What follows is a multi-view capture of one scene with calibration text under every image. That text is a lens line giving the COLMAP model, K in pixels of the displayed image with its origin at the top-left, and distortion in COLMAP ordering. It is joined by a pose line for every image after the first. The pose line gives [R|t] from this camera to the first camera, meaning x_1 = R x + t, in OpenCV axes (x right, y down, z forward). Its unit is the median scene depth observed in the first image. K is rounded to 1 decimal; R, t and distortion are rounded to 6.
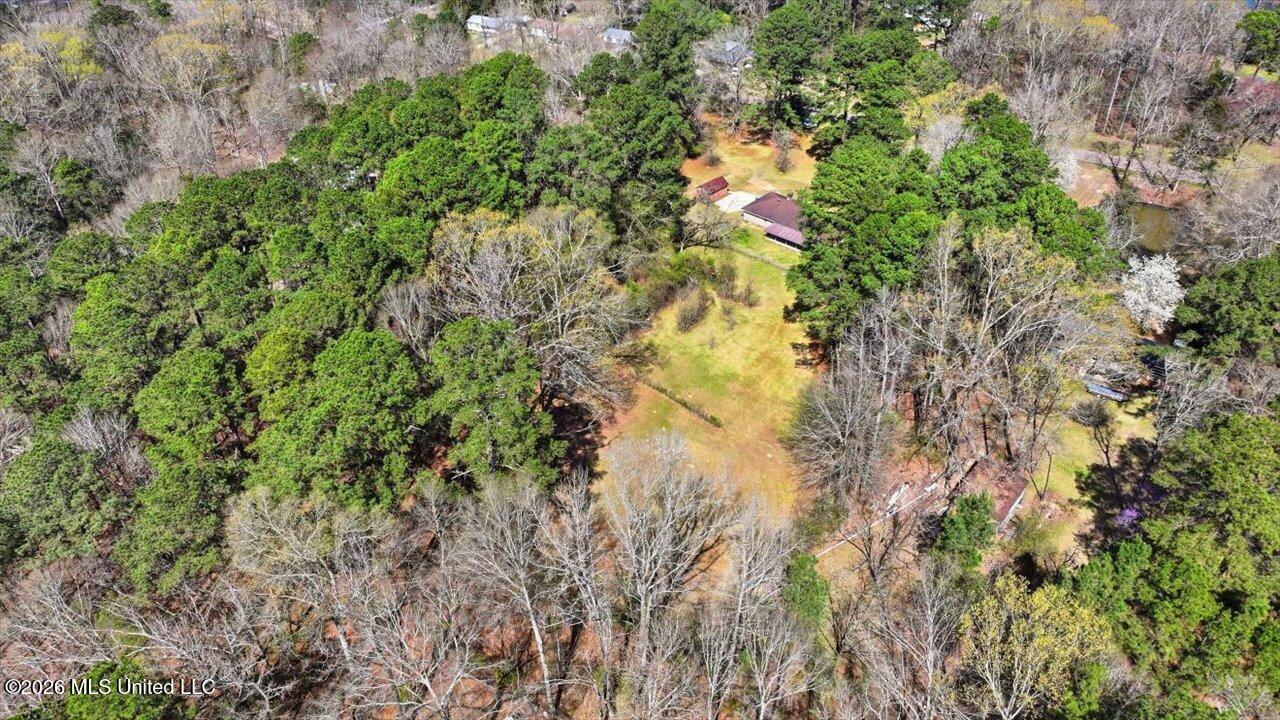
lens RADIAL K [[893.0, 0, 642.1], [0, 893.0, 359.5], [0, 0, 1]] dist [0.006281, -0.006827]
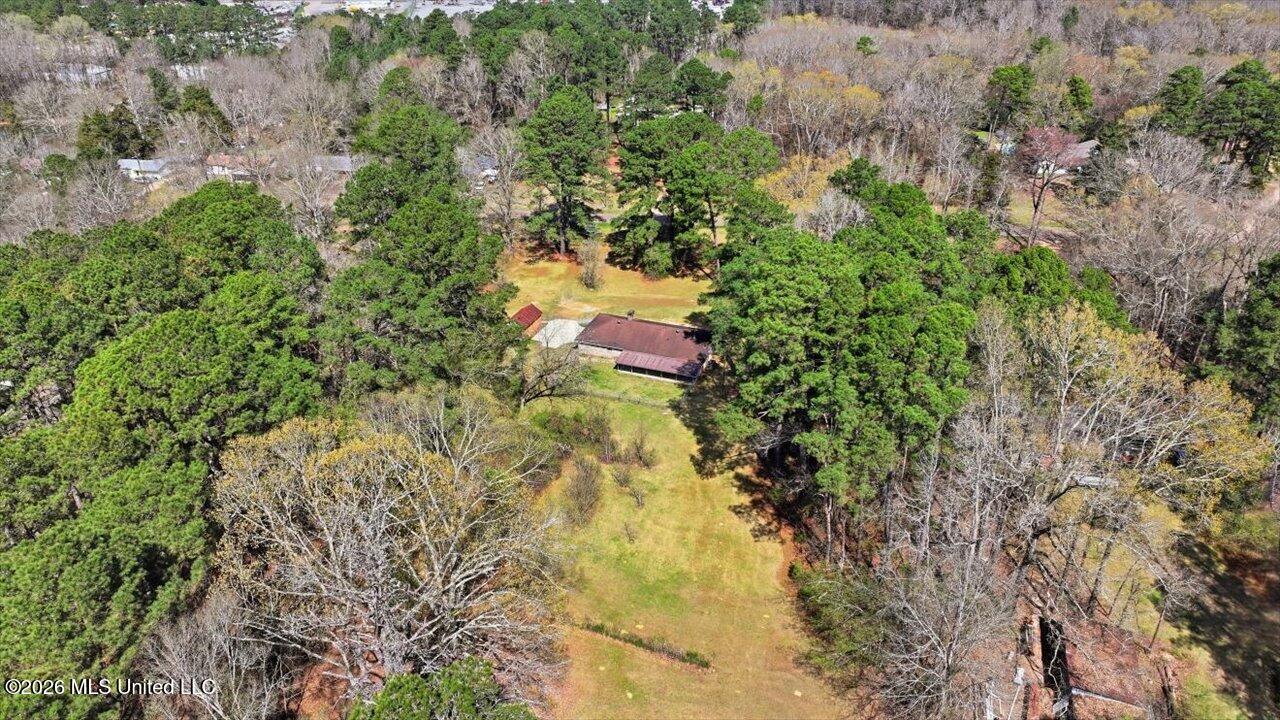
lens RADIAL K [[893.0, 0, 637.5], [0, 893.0, 358.4], [0, 0, 1]] dist [0.006281, -0.006827]
pose [[0.927513, -0.174669, 0.330471, -0.123955], [0.217005, 0.971479, -0.095585, -0.083259], [-0.304350, 0.160370, 0.938964, 0.314952]]
